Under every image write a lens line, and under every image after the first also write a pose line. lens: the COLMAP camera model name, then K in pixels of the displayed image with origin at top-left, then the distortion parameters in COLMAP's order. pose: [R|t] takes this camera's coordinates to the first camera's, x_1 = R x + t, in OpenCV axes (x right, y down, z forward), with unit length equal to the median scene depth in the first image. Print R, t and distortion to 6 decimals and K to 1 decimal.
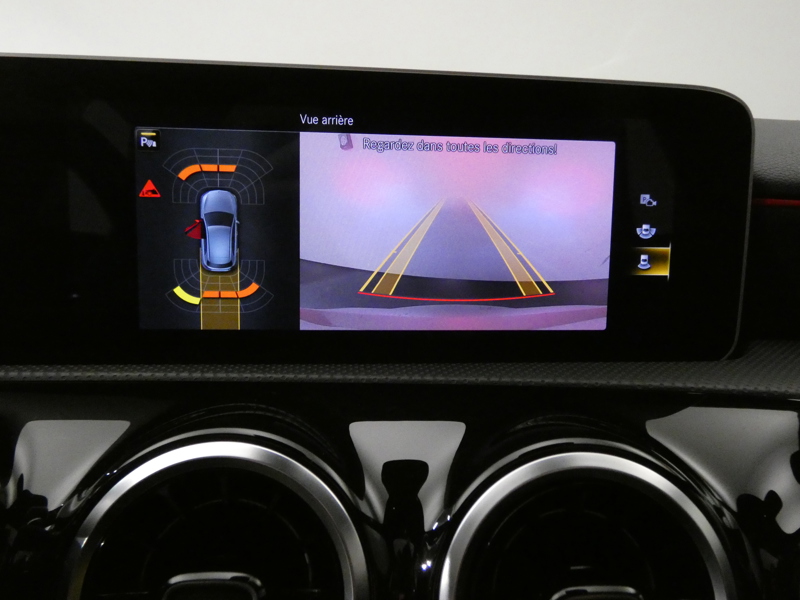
lens RADIAL K [[642.3, 0, 392.9], [0, 642.3, 298.1], [0, 0, 1]] dist [-0.009617, -0.035596]
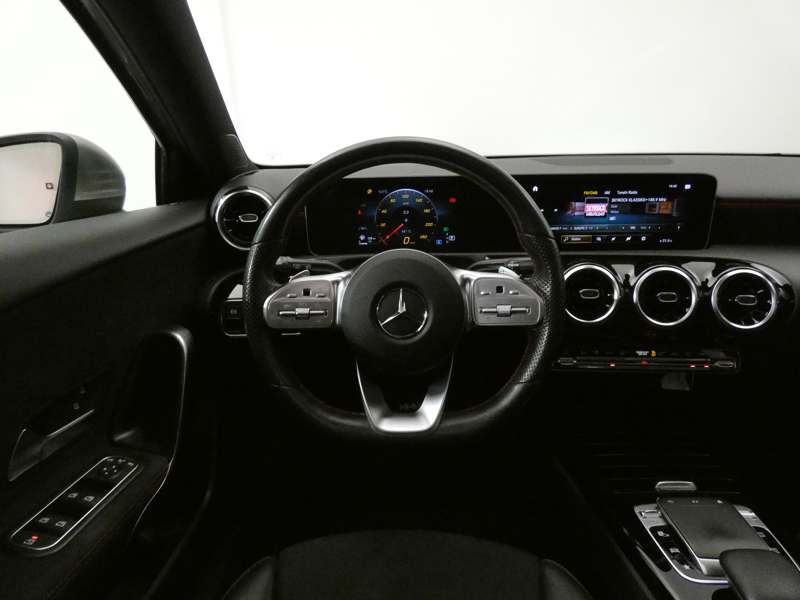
lens RADIAL K [[488.1, 0, 400.4], [0, 488.1, 297.1], [0, 0, 1]] dist [-0.002538, -0.007860]
pose [[0.991629, 0.005420, -0.129004, -1.077564], [0.019347, 0.981602, 0.189957, -0.258215], [0.127660, -0.190863, 0.973280, -2.574943]]
